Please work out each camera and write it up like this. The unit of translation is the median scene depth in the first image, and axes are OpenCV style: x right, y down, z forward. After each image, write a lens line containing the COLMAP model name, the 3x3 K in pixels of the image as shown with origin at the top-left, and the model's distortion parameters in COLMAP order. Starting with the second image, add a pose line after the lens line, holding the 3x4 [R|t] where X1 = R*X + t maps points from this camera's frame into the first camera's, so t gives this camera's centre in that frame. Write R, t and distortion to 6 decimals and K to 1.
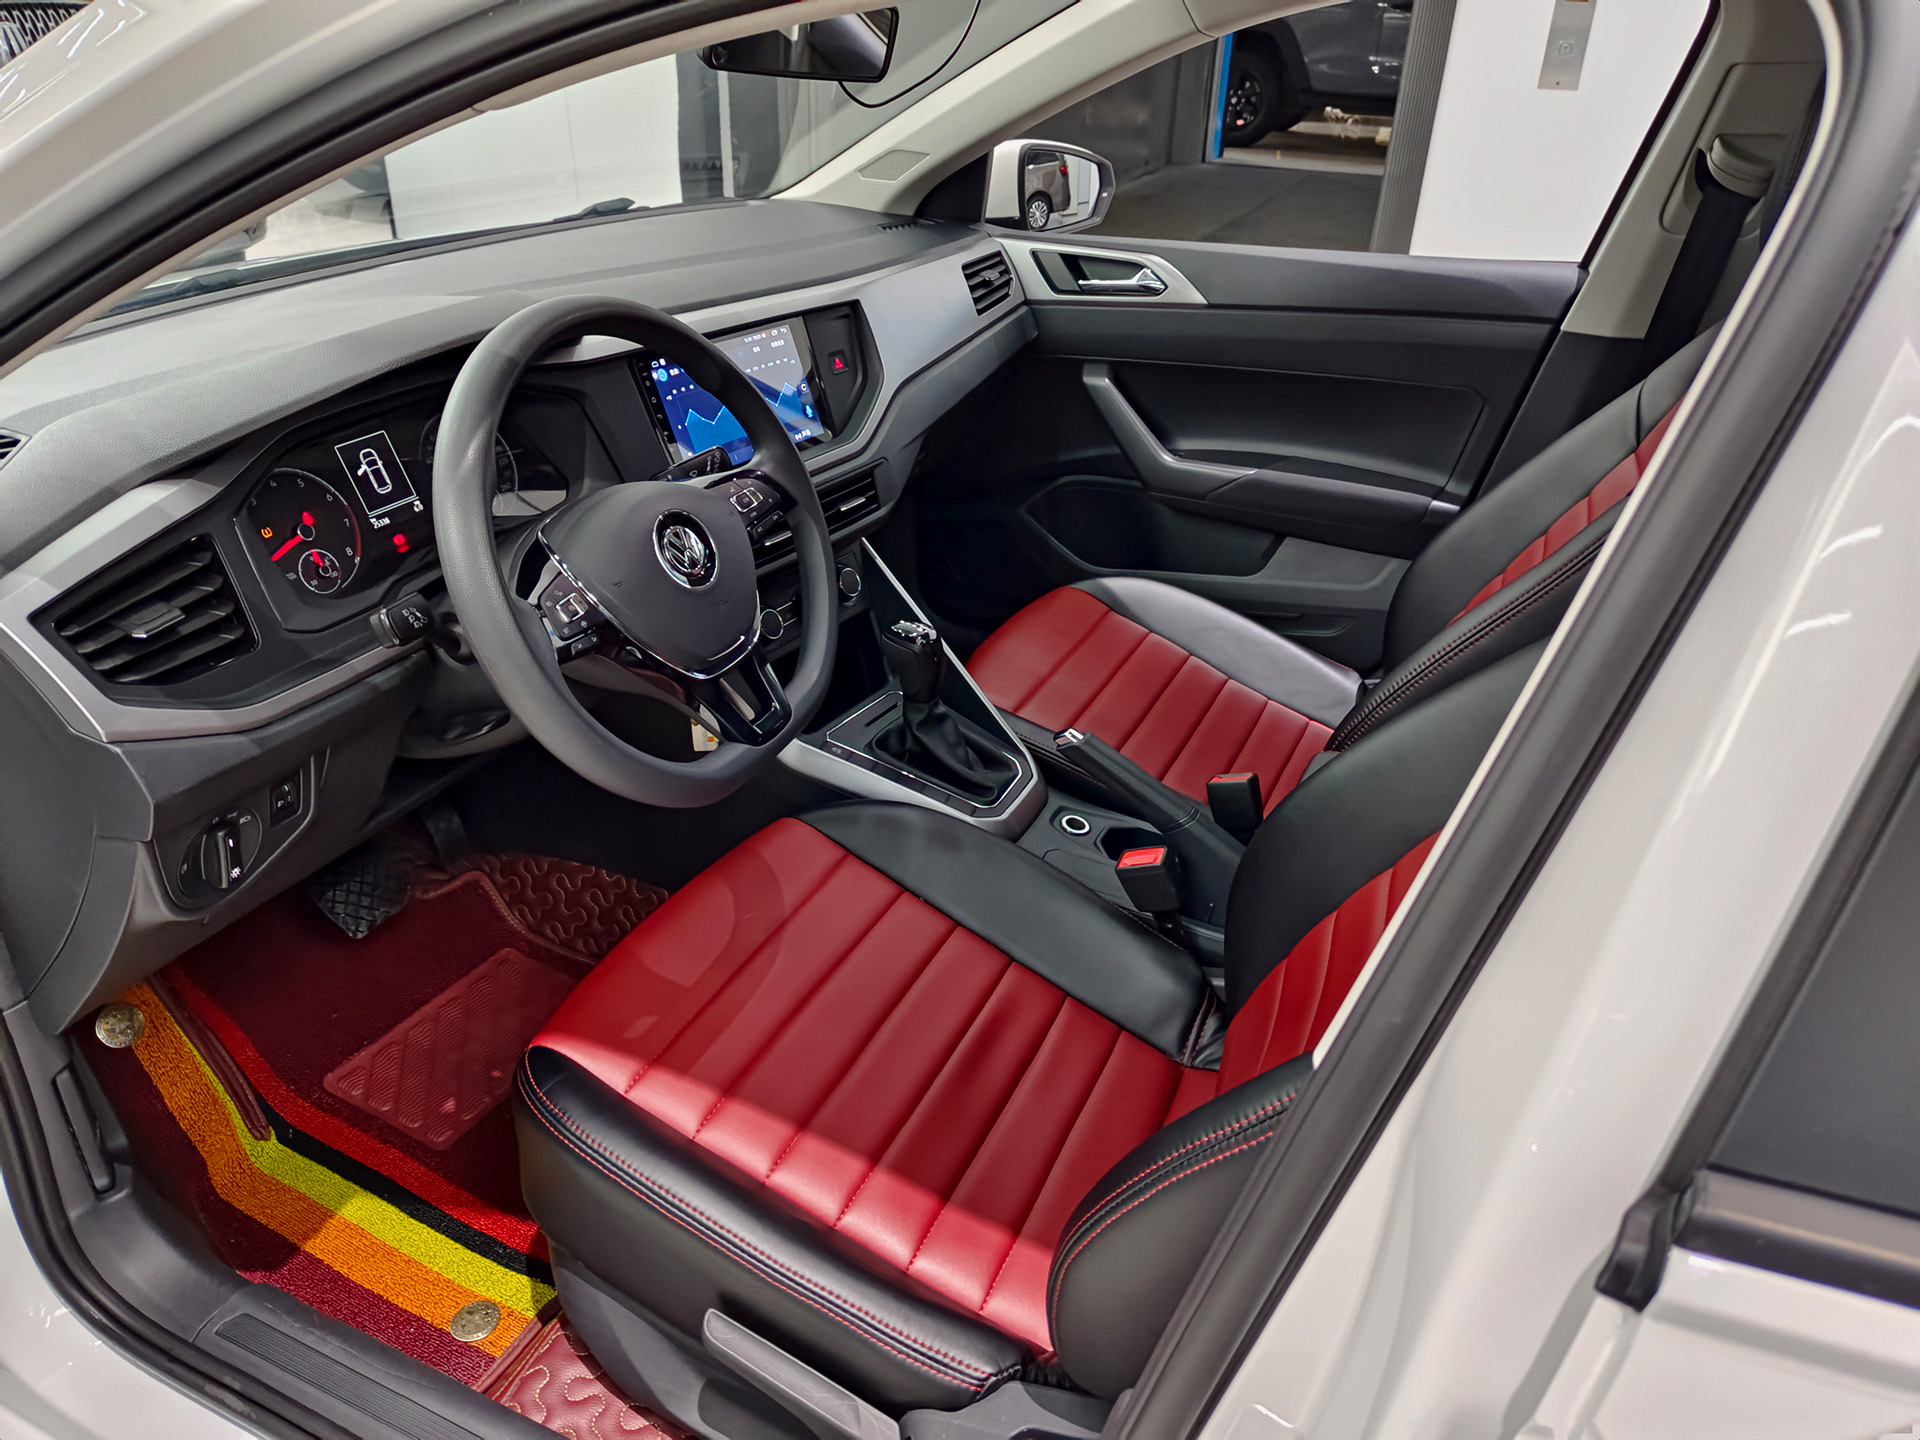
lens RADIAL K [[1348.9, 0, 960.4], [0, 1348.9, 712.9], [0, 0, 1]] dist [0.042731, -0.037593]
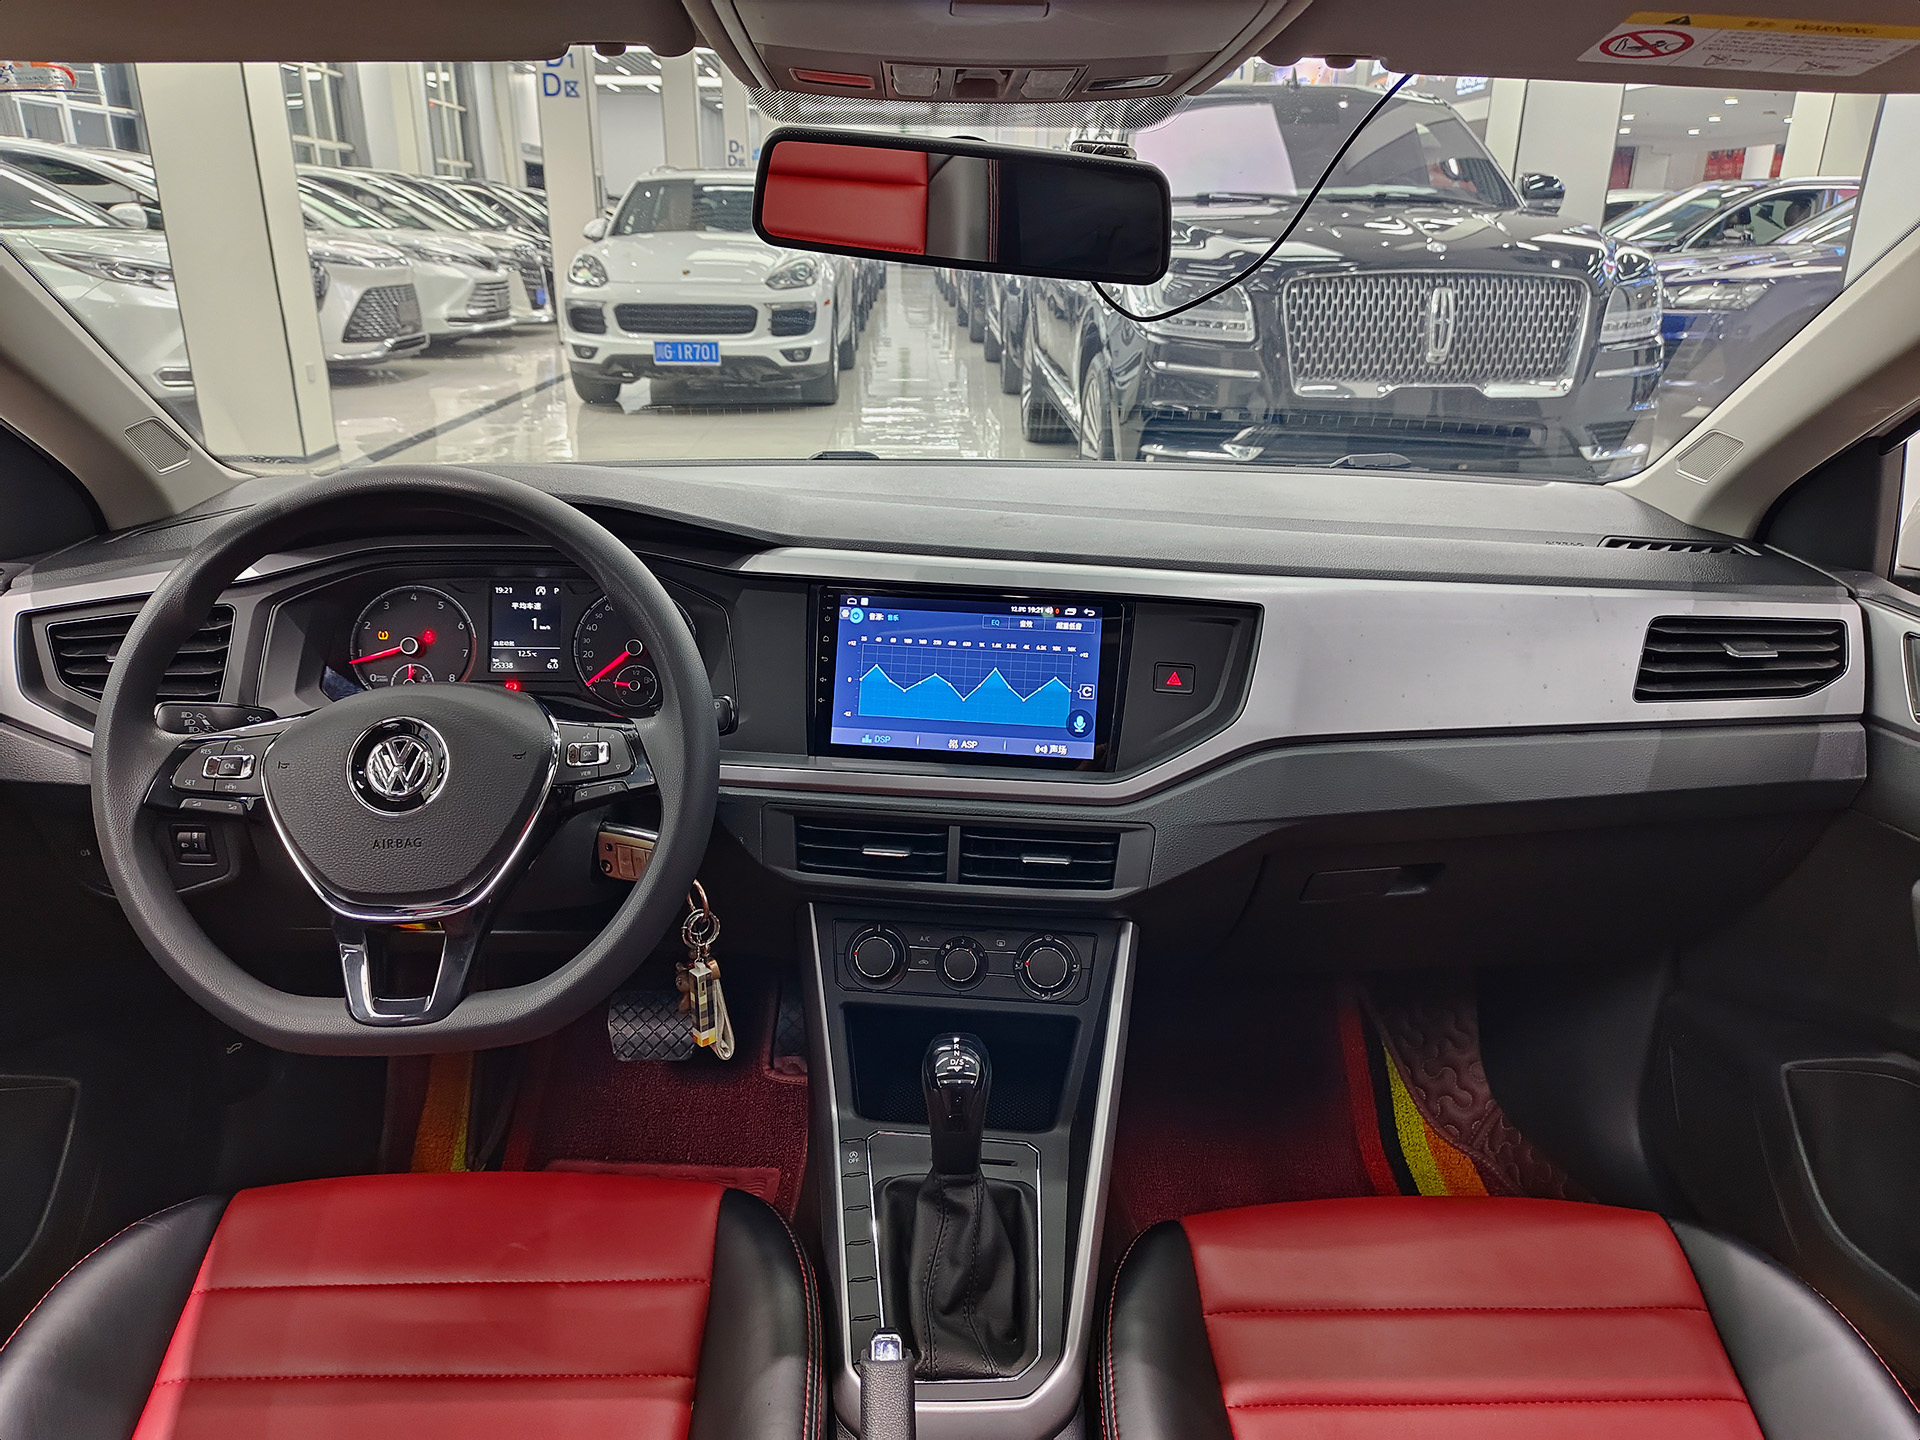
lens RADIAL K [[1348.9, 0, 937.2], [0, 1348.9, 741.4], [0, 0, 1]] dist [0.042731, -0.037593]
pose [[0.454332, 0.300473, -0.838629, 0.471651], [-0.429299, 0.898724, 0.089430, -0.255634], [0.780567, 0.319392, 0.537311, 0.581963]]
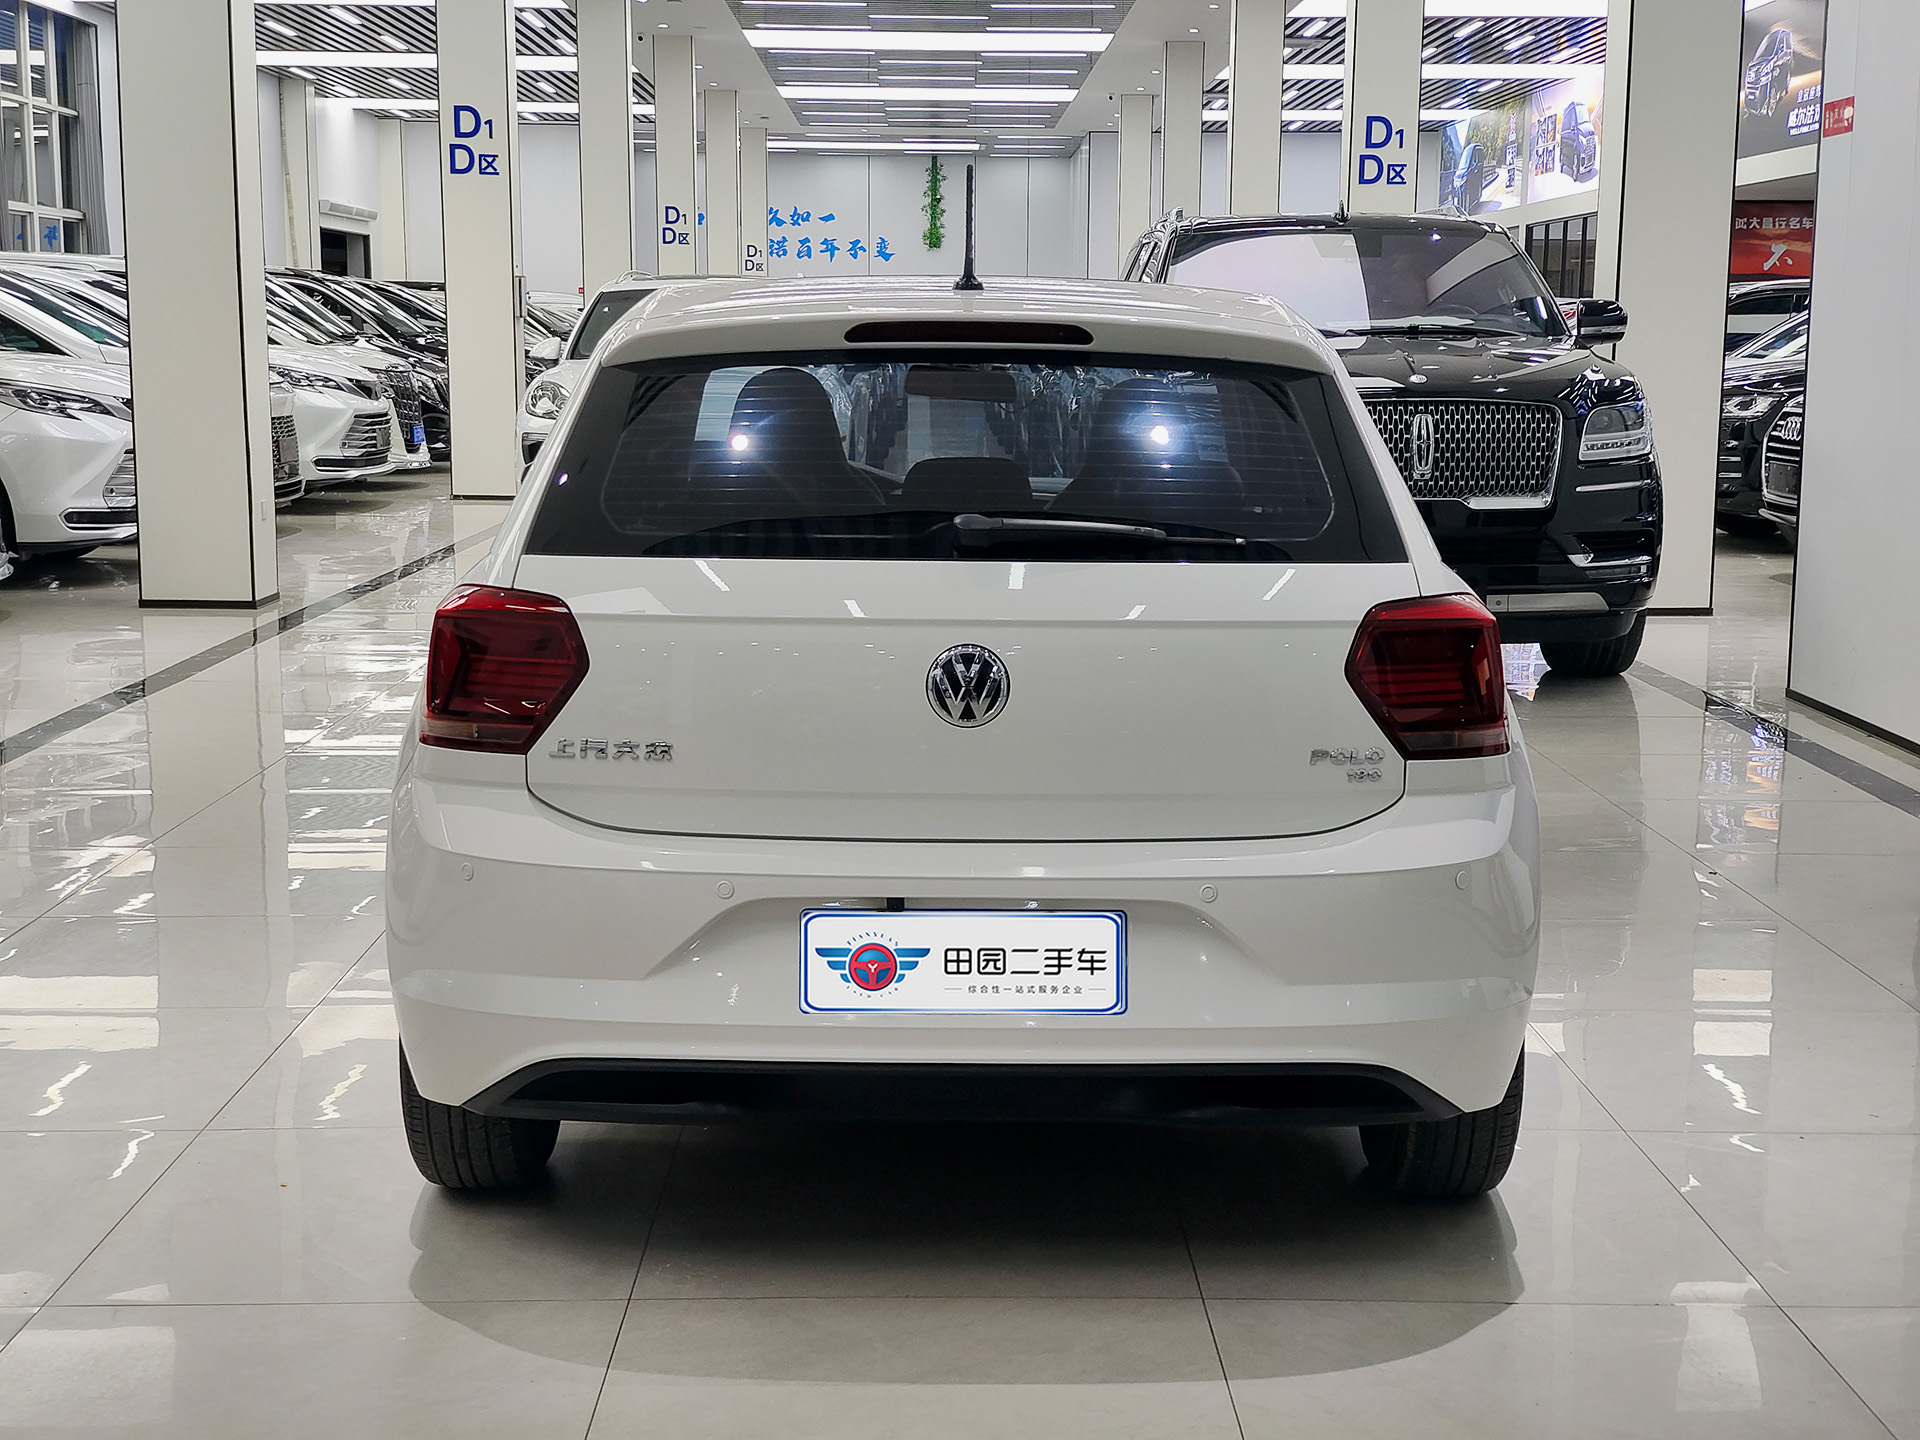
lens RADIAL K [[2635.1, 0, 964.9], [0, 2635.1, 724.1], [0, 0, 1]] dist [0.158487, 0.000000]
pose [[0.442082, 0.117577, -0.889235, 4.053266], [-0.431377, 0.897066, -0.095846, 0.538079], [0.786433, 0.425967, 0.447297, -0.940806]]
